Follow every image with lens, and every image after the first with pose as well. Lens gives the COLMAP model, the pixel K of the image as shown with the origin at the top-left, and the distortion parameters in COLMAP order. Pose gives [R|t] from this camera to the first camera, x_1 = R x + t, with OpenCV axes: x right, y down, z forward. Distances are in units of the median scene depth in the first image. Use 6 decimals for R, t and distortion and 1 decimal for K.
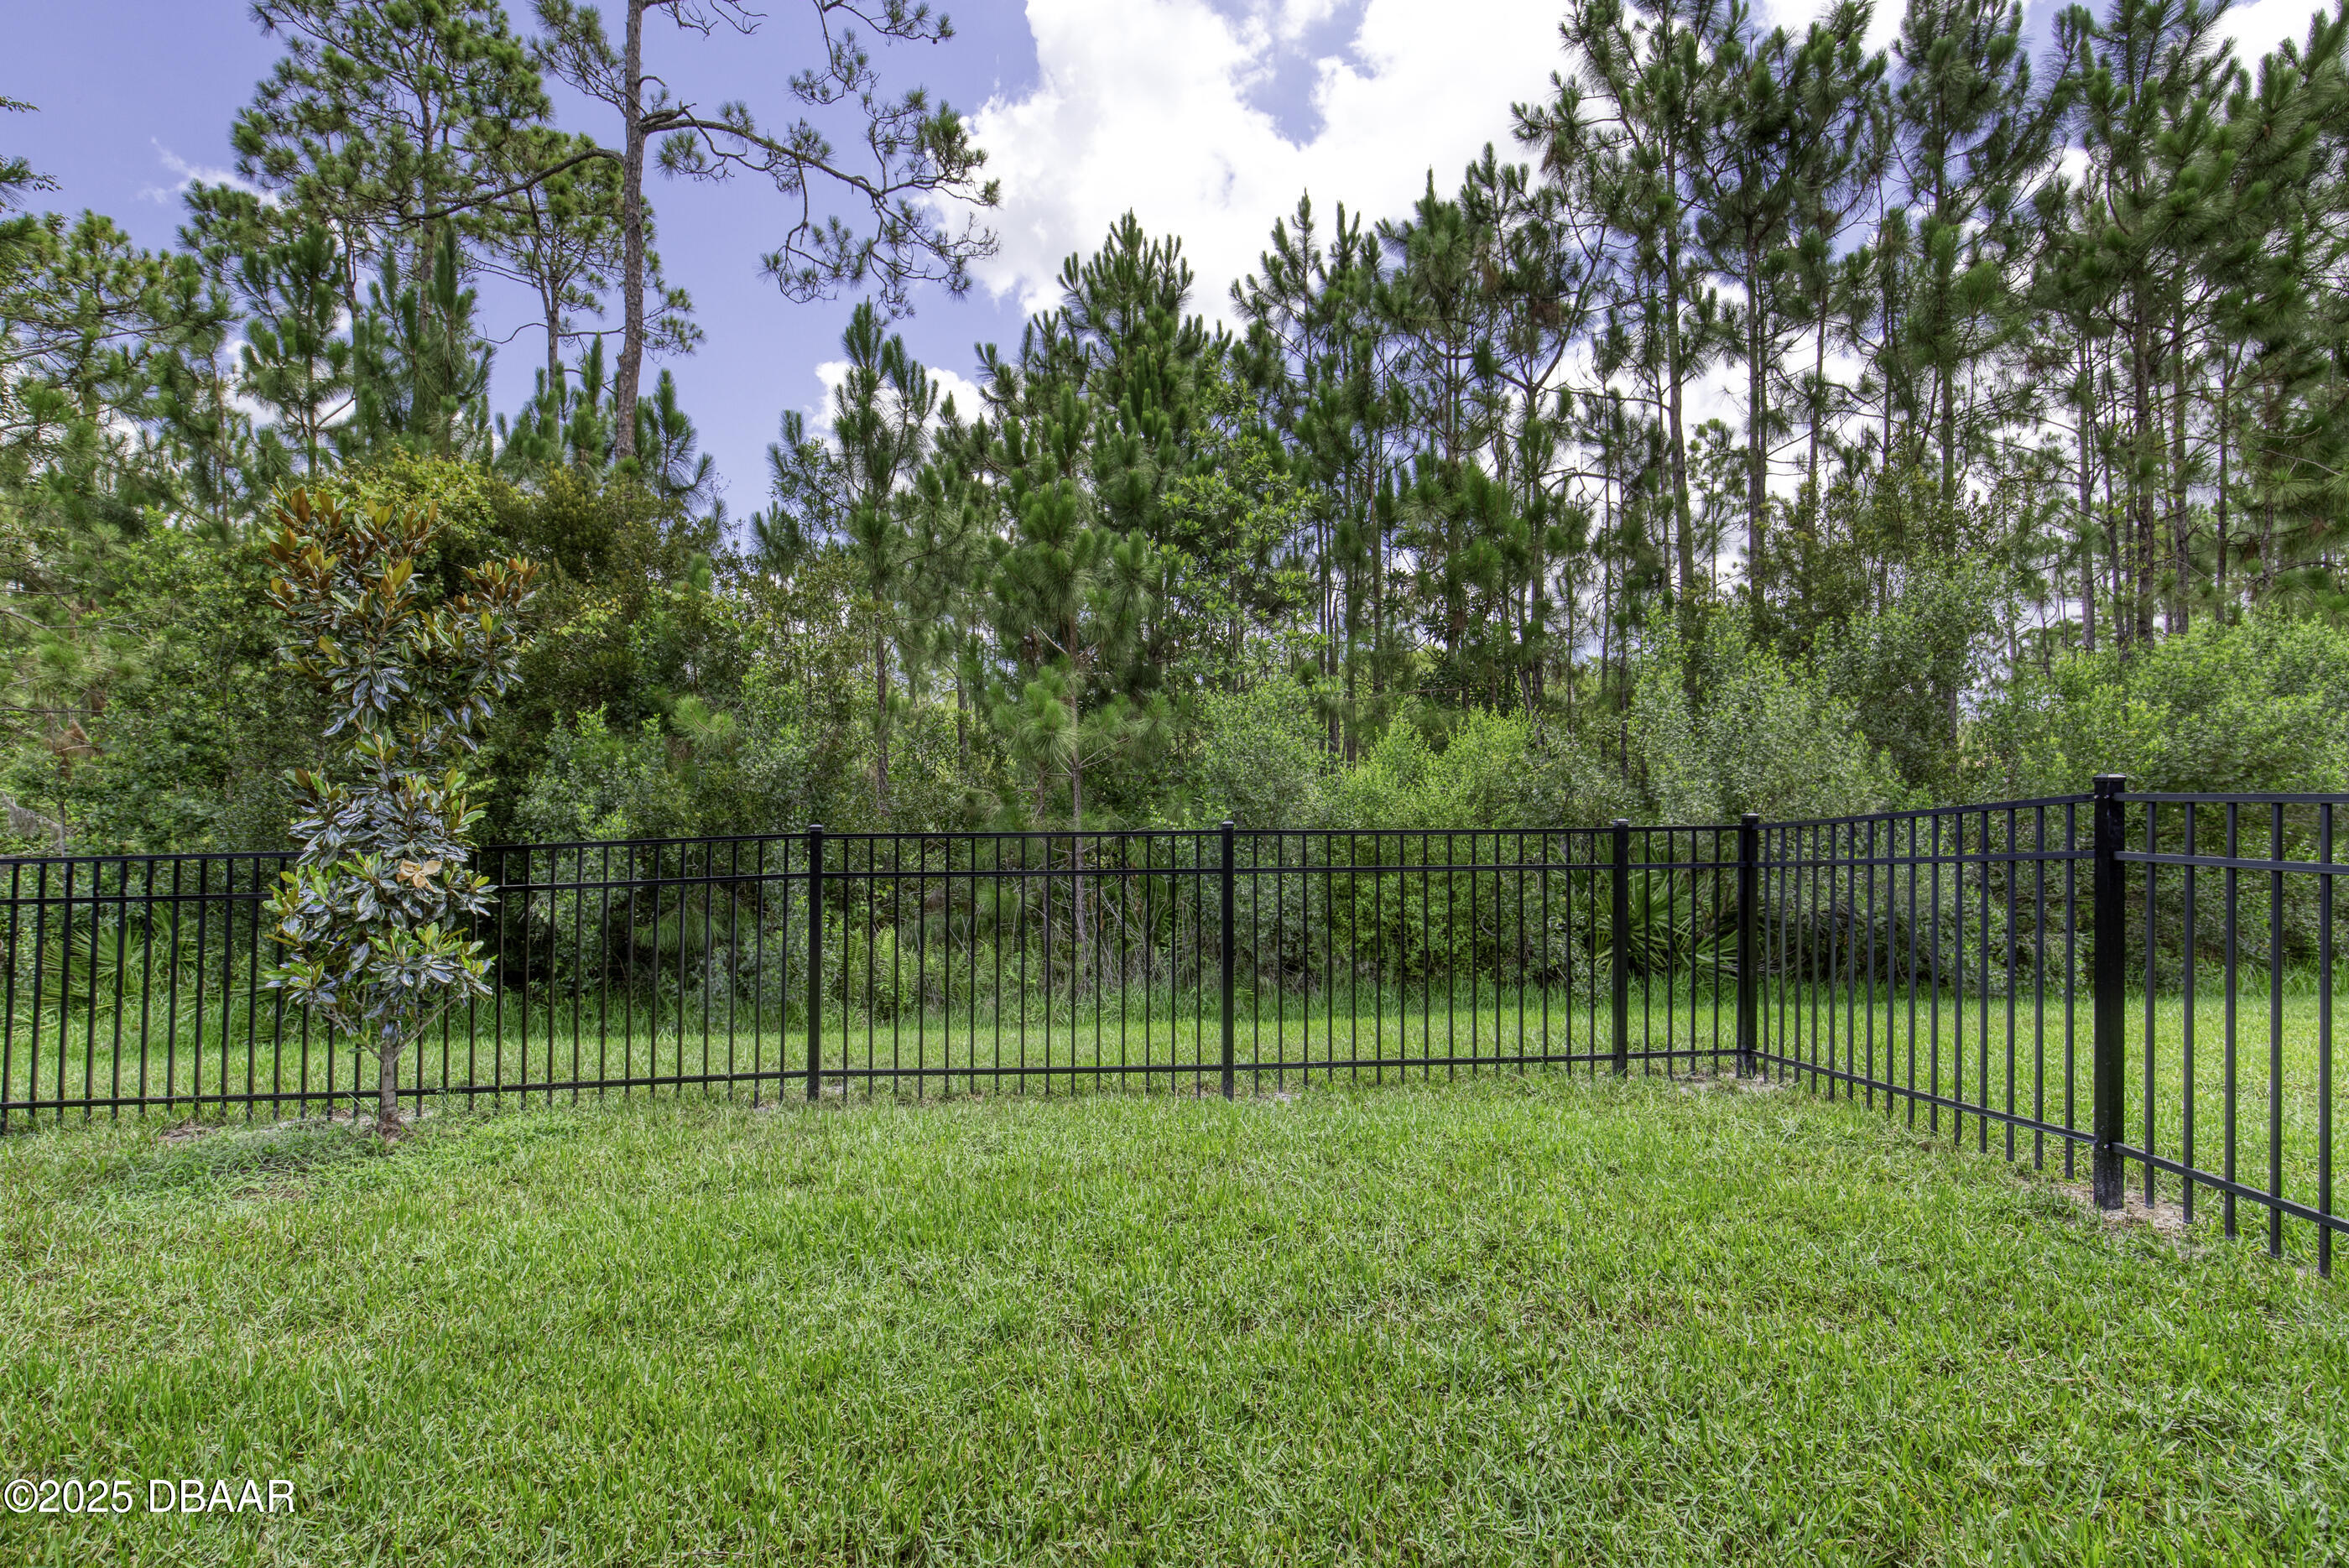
lens RADIAL K [[1097.8, 0, 1158.6], [0, 1097.8, 783.9], [0, 0, 1]] dist [-0.000360, 0.000085]
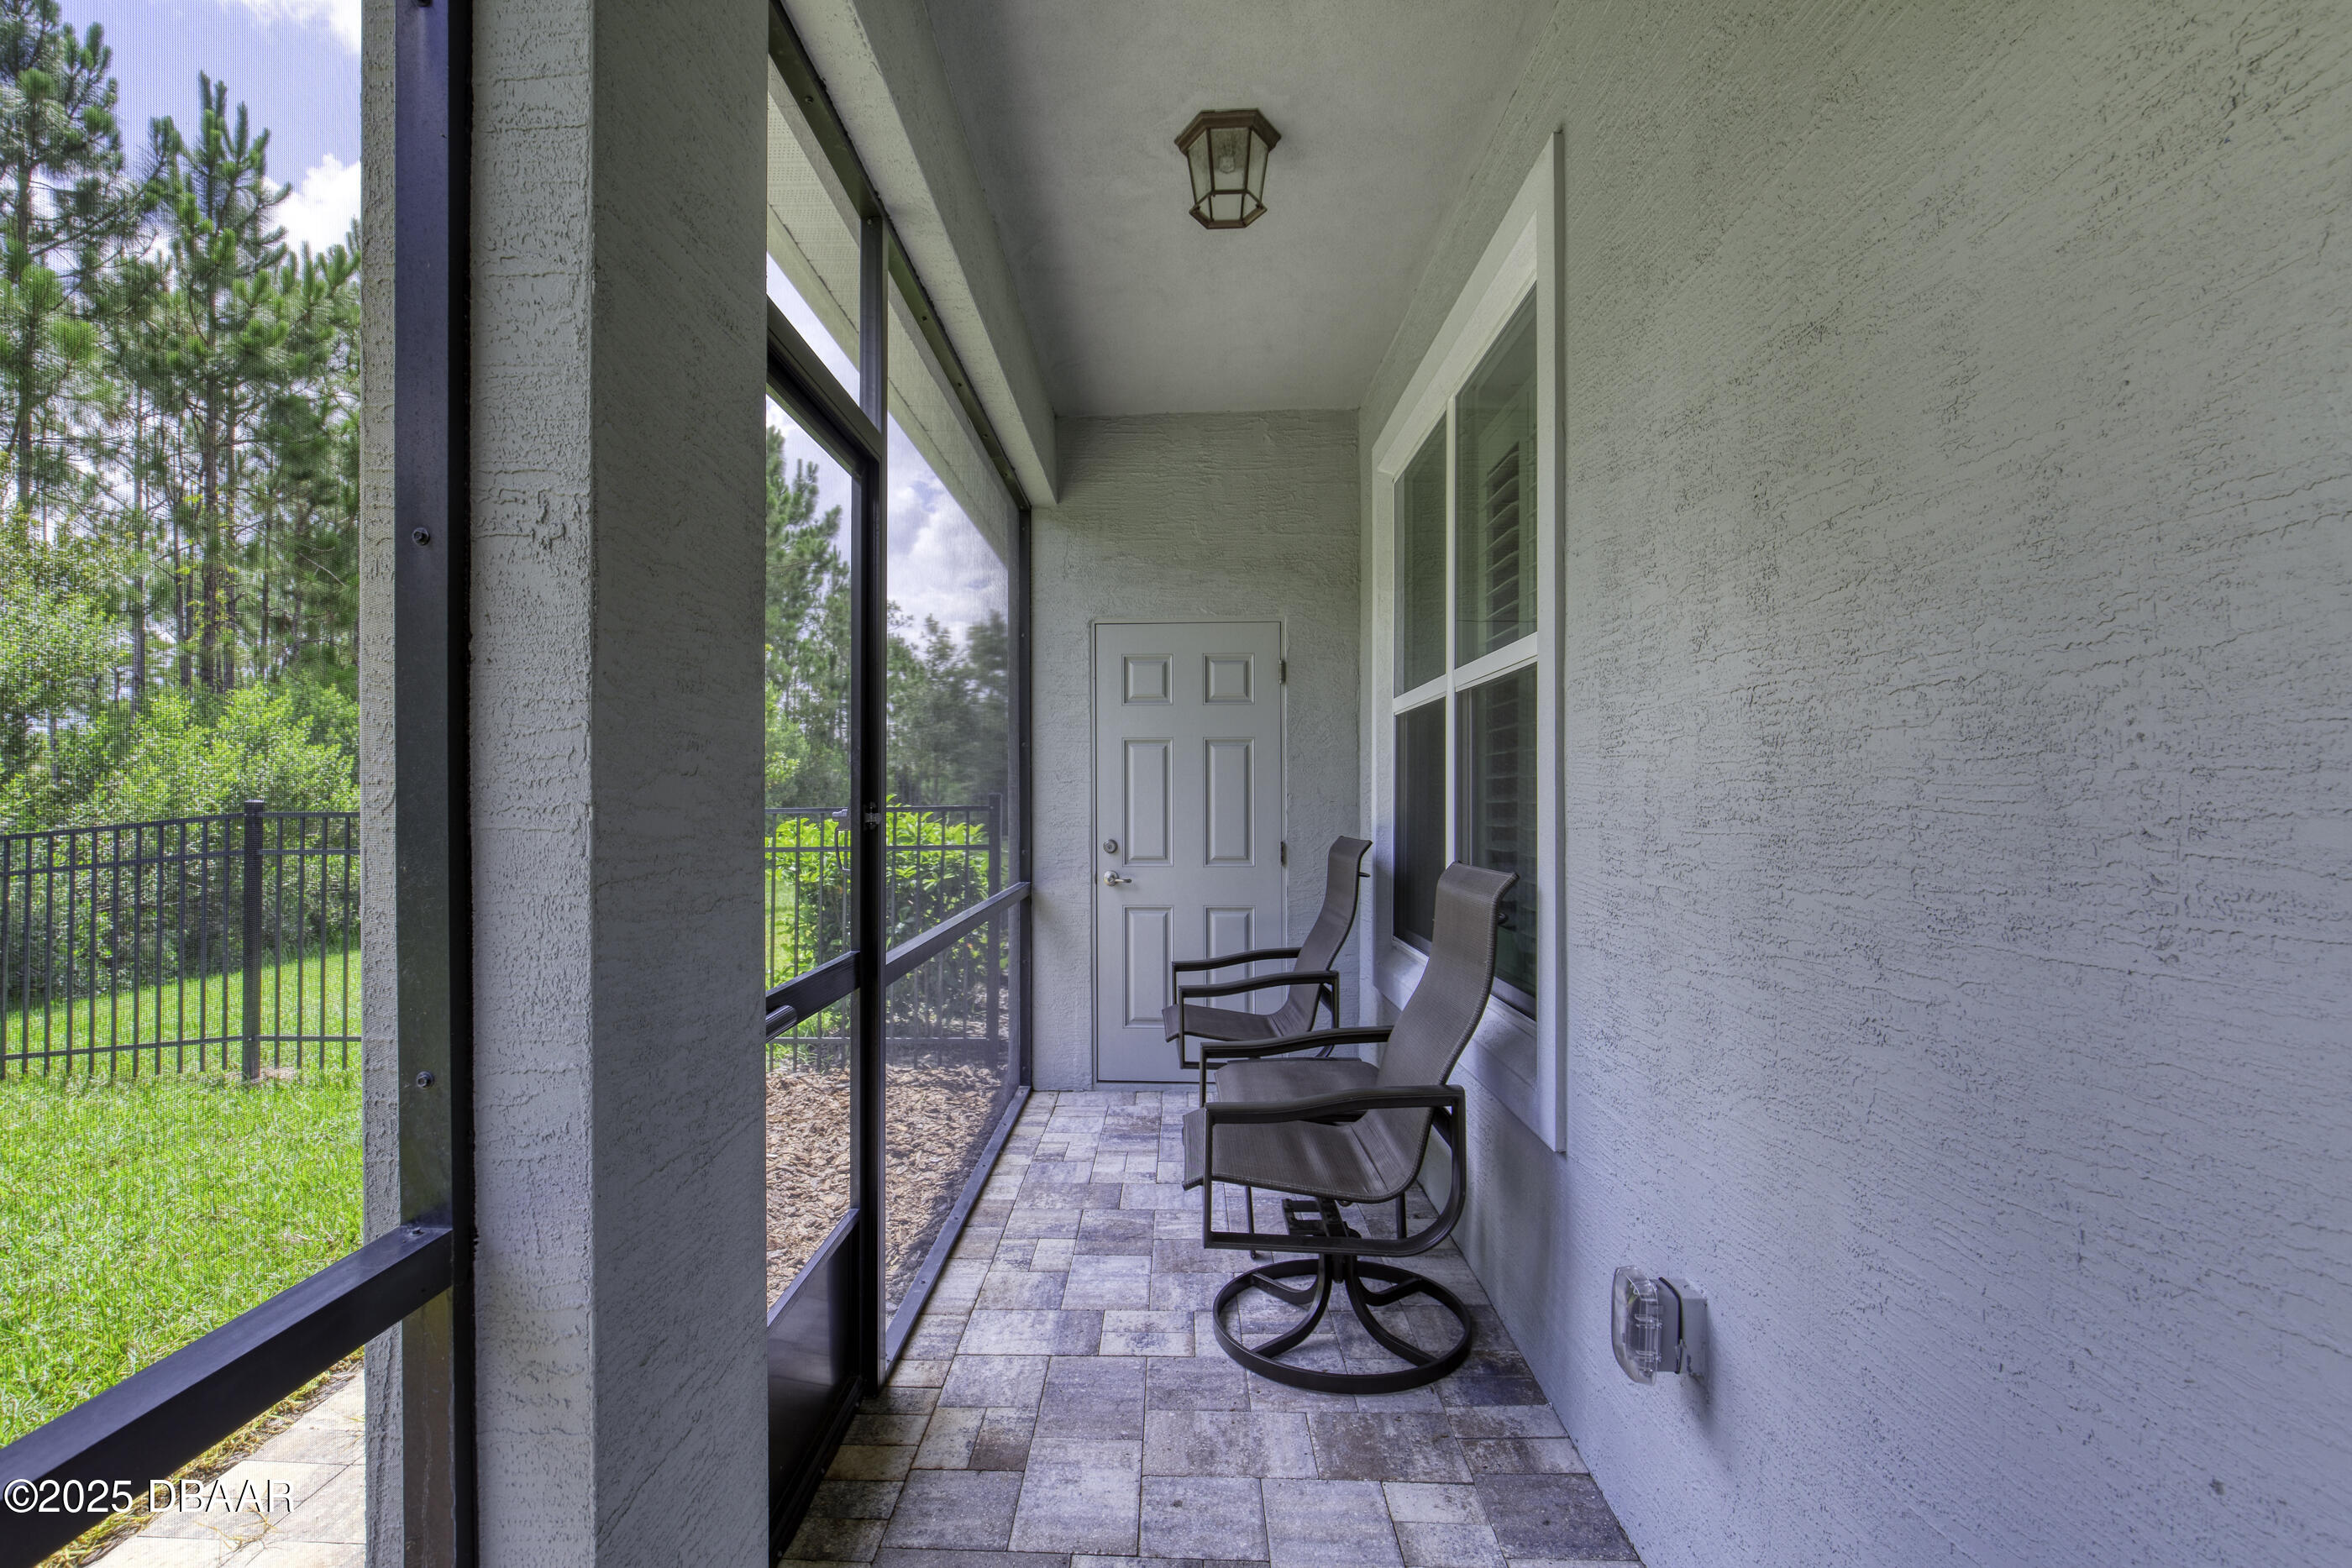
lens RADIAL K [[1042.8, 0, 1178.3], [0, 1042.8, 791.1], [0, 0, 1]] dist [-0.029612, 0.000336]
pose [[0.049848, 0.020696, 0.998542, -0.134296], [-0.002993, 0.999784, -0.020572, 0.000855], [-0.998752, -0.001963, 0.049899, -0.100722]]
